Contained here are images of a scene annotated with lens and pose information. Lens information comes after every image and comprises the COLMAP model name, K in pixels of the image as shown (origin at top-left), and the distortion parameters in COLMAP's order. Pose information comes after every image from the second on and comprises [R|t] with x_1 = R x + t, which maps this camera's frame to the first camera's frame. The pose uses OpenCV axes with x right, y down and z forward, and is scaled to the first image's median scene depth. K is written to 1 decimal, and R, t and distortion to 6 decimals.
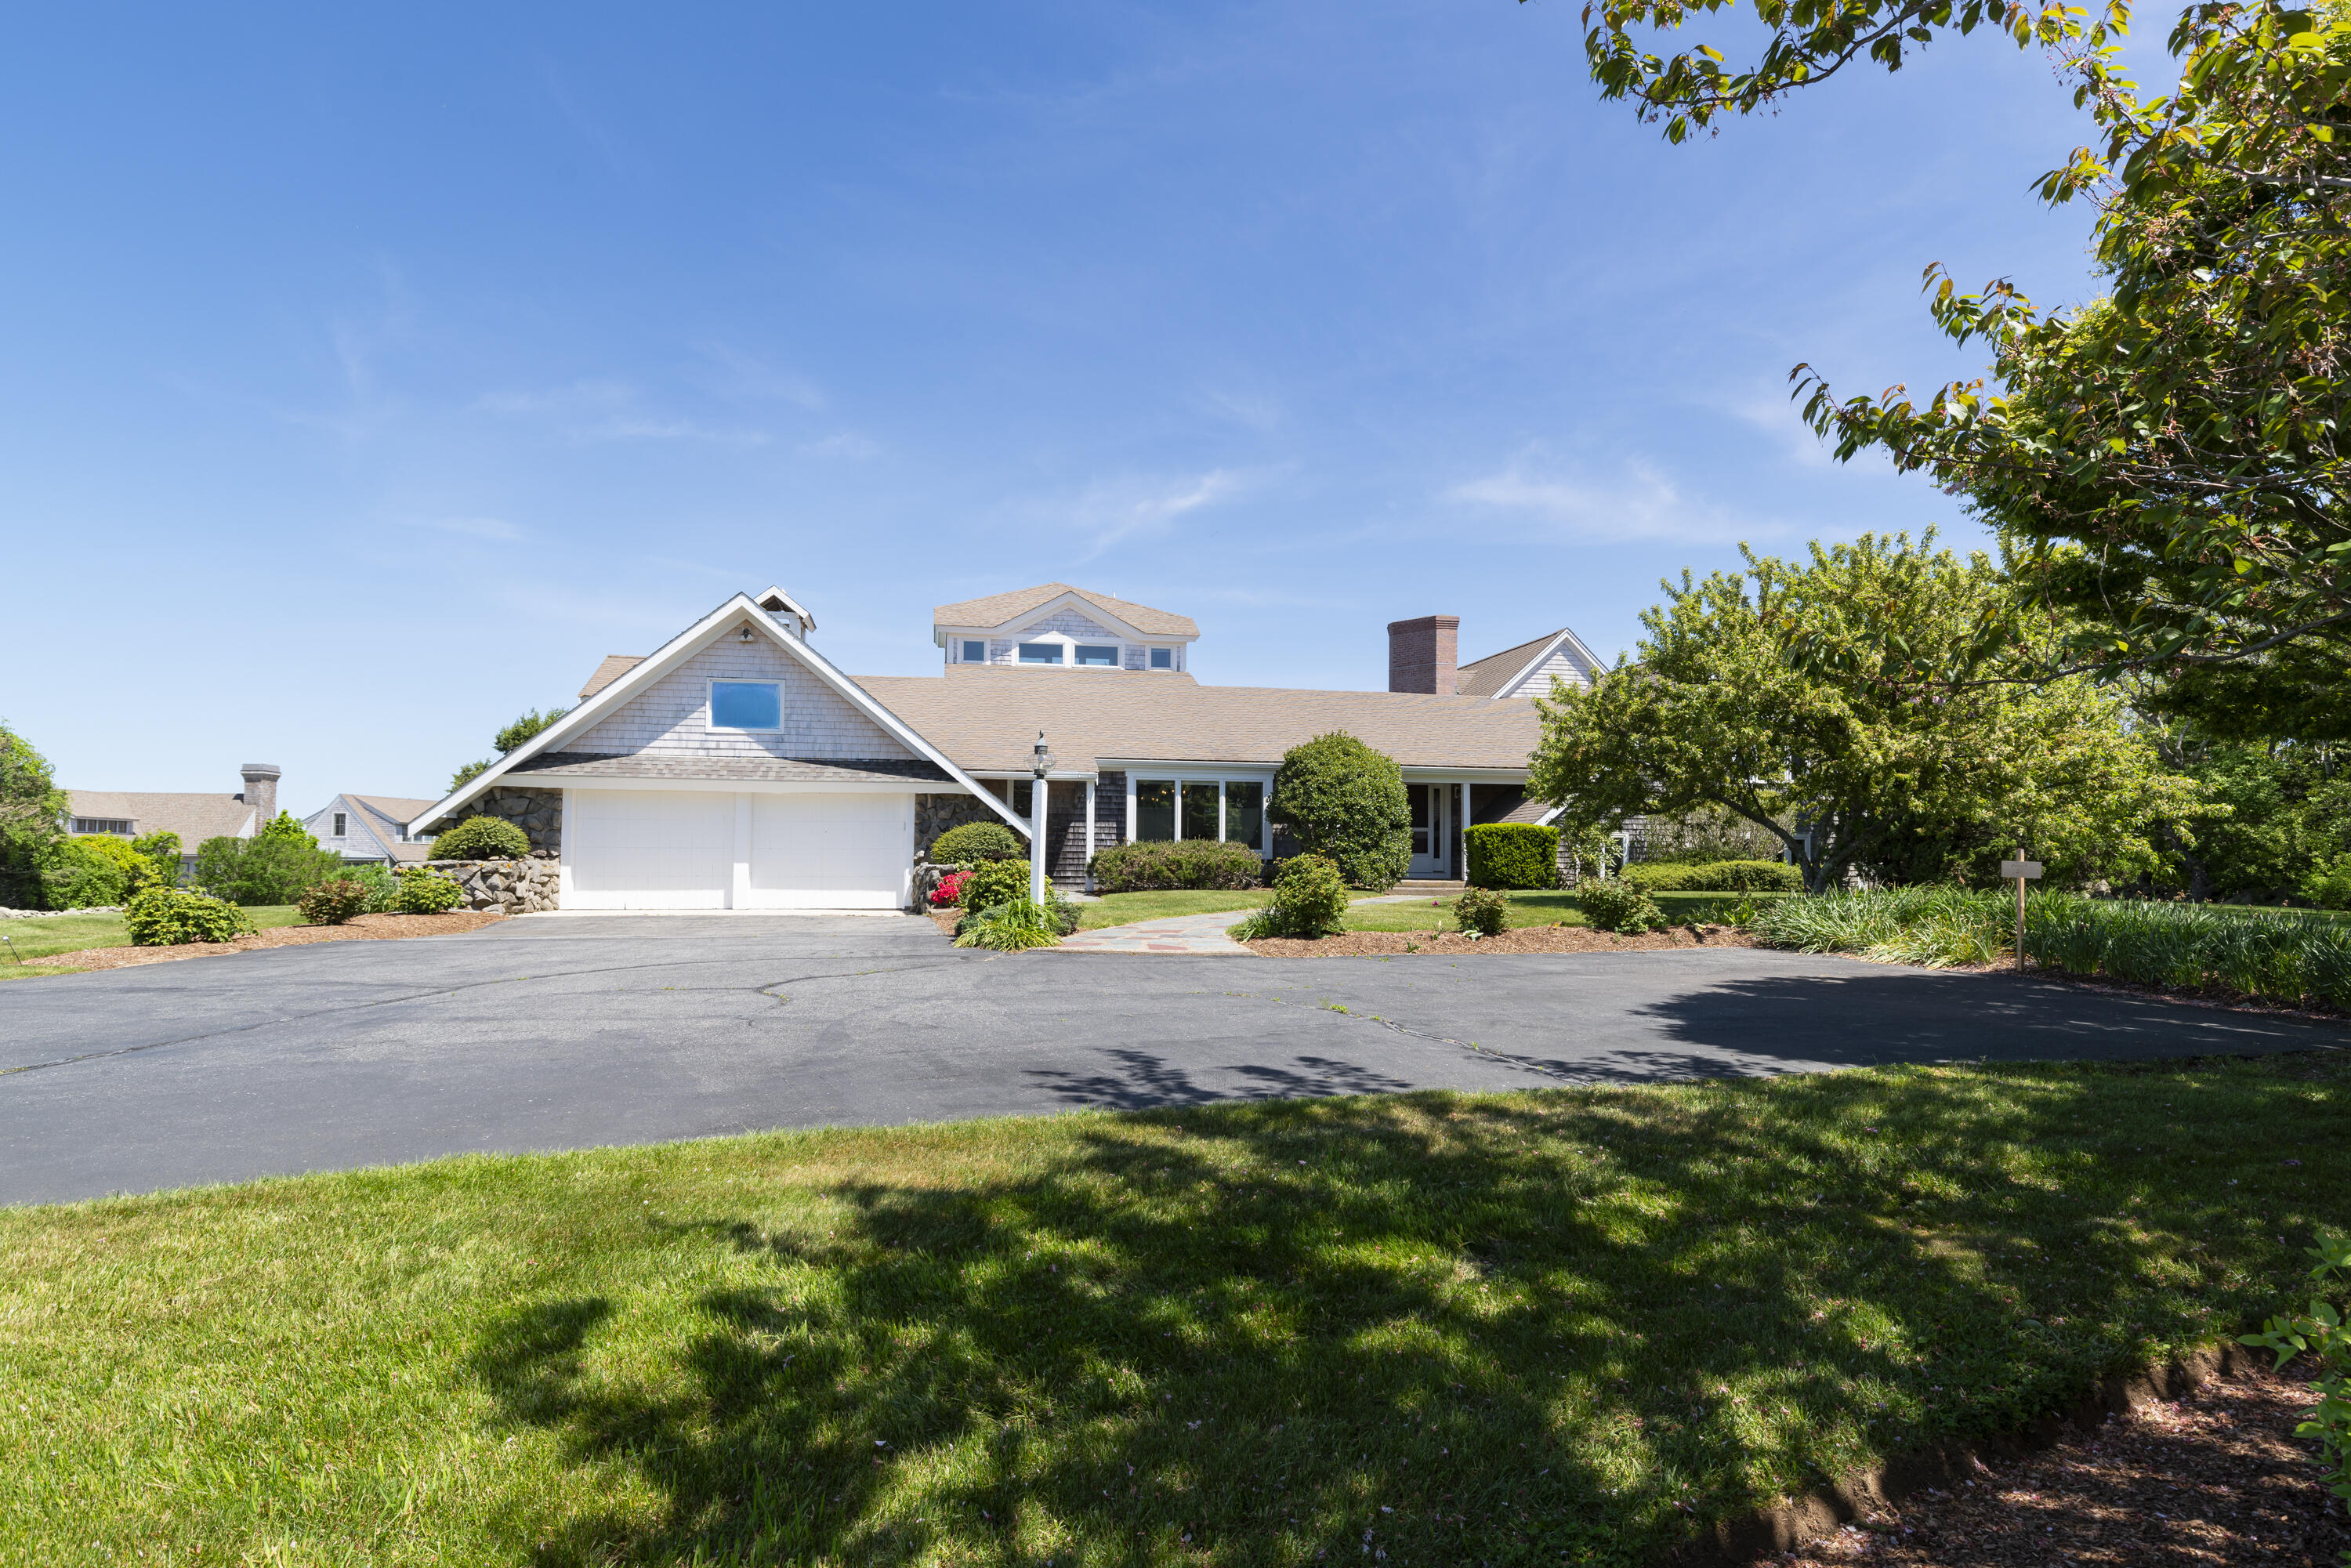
lens RADIAL K [[1325.7, 0, 1175.5], [0, 1325.7, 784.0], [0, 0, 1]] dist [-0.002261, -0.000089]
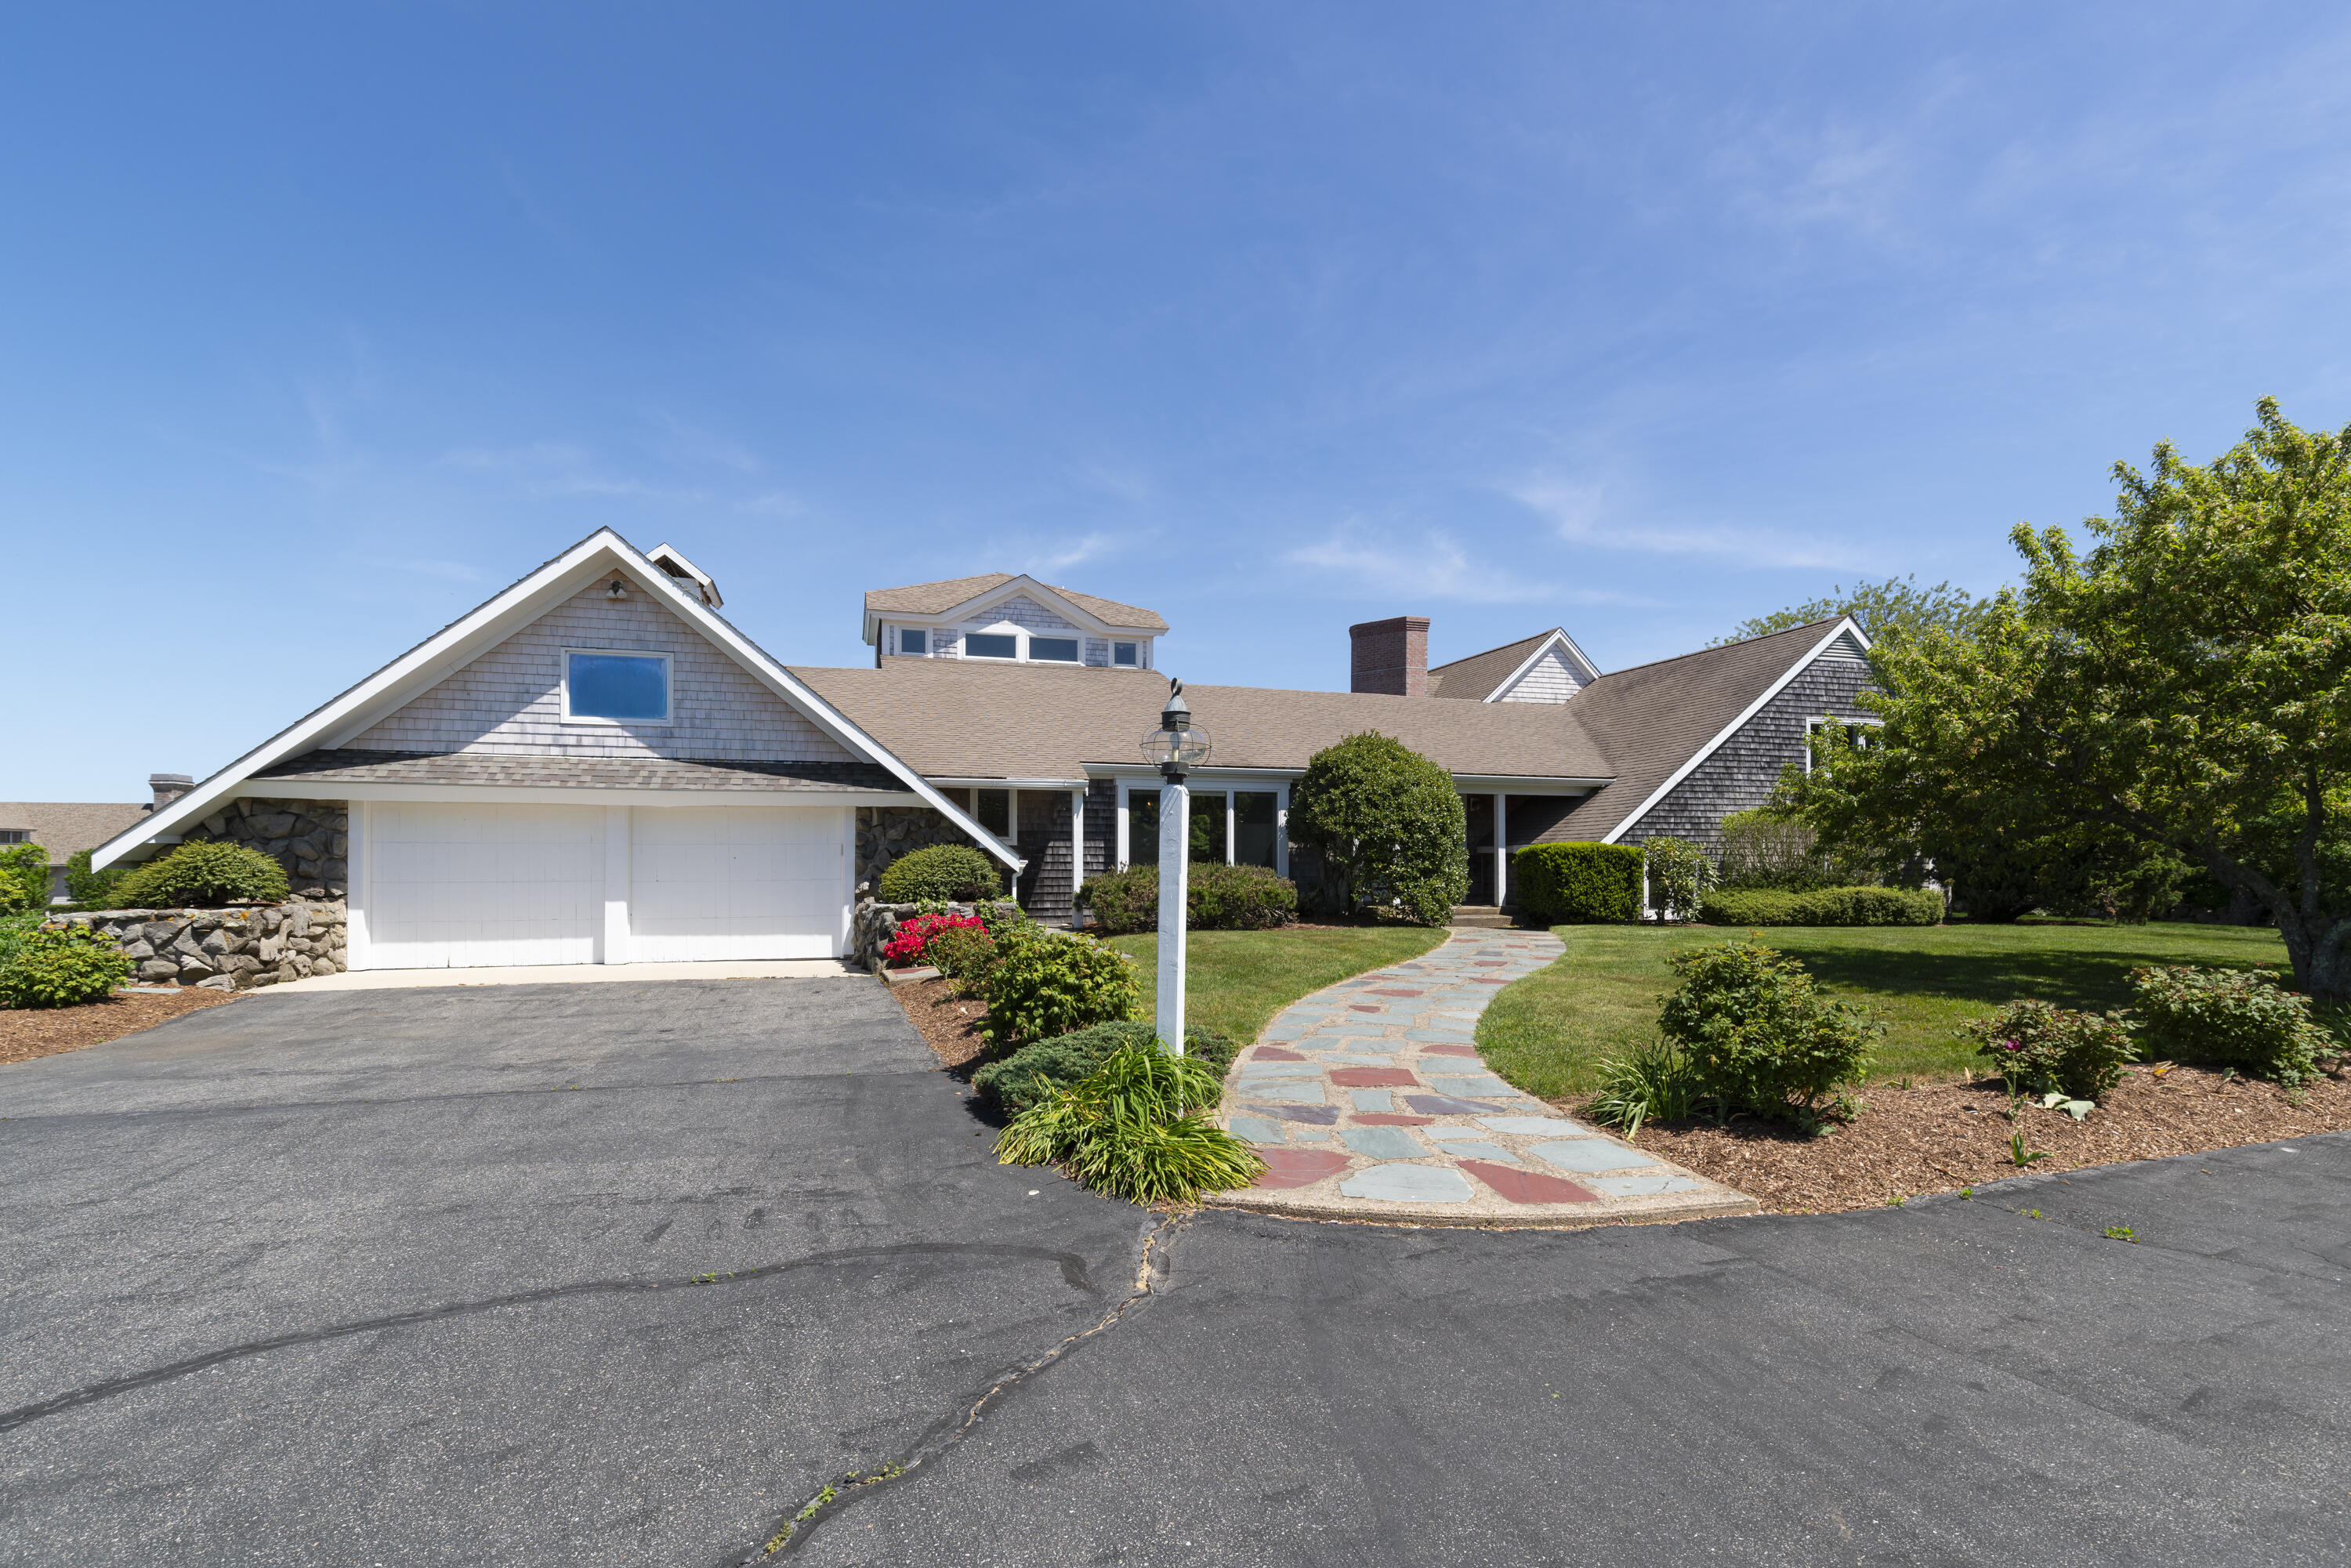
lens RADIAL K [[1081.9, 0, 1158.0], [0, 1081.9, 851.4], [0, 0, 1]] dist [-0.001340, -0.000366]
pose [[0.995041, -0.004300, 0.099370, -0.086585], [-0.000917, 0.998626, 0.052394, 0.000002], [-0.099459, -0.052225, 0.993670, 0.369504]]
